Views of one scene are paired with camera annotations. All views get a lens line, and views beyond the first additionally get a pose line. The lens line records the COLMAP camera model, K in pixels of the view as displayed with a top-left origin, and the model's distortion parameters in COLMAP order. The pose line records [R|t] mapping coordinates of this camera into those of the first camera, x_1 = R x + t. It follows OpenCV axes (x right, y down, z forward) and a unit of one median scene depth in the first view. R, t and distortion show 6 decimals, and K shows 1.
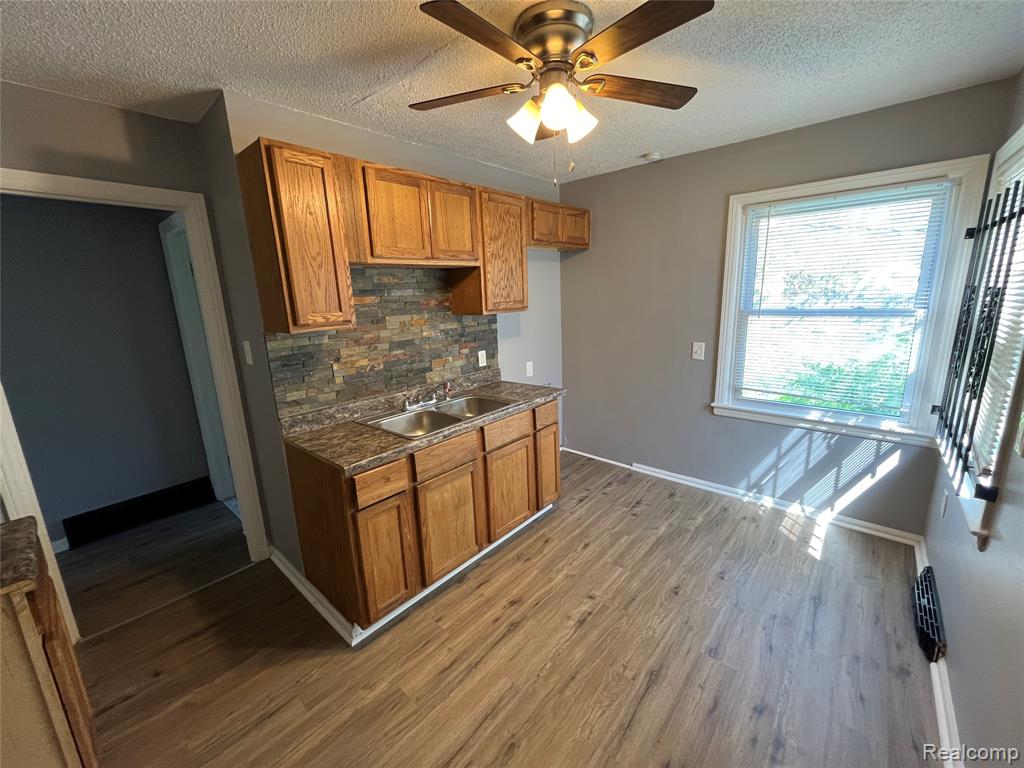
lens RADIAL K [[411.9, 0, 512.7], [0, 411.9, 380.3], [0, 0, 1]] dist [-0.000476, 0.000224]
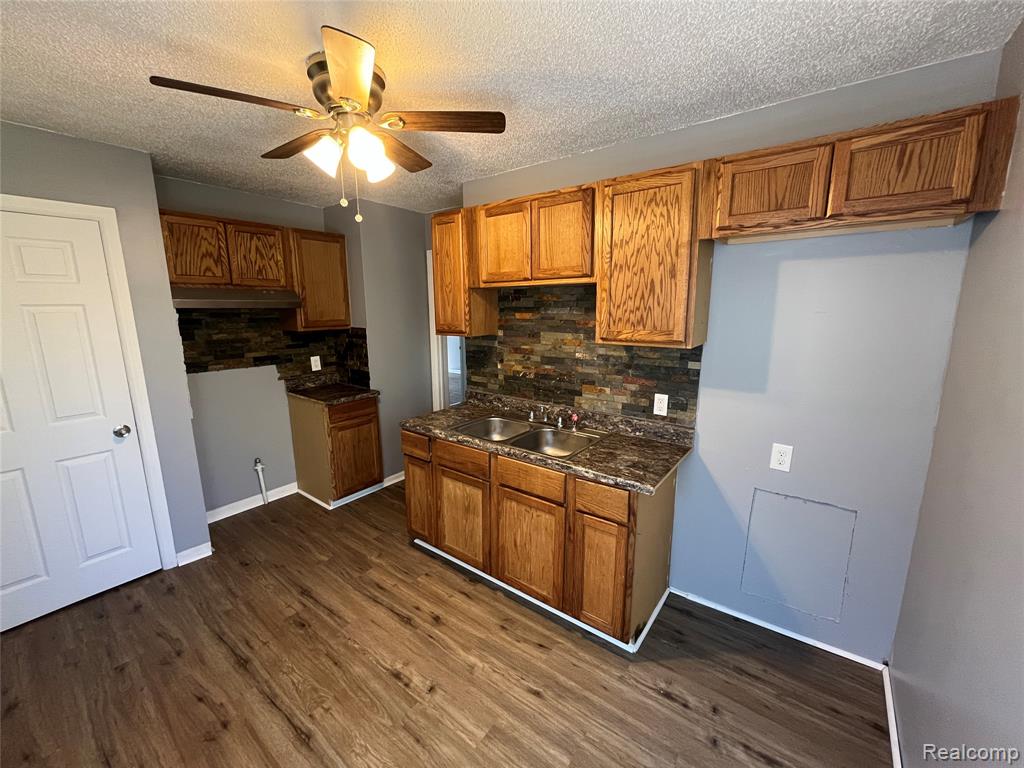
lens RADIAL K [[411.9, 0, 512.7], [0, 411.9, 380.3], [0, 0, 1]] dist [-0.000476, 0.000224]
pose [[0.070073, 0.215595, -0.973965, 0.776989], [-0.207320, 0.958194, 0.197188, -0.234817], [0.975760, 0.188105, 0.111841, 0.844591]]
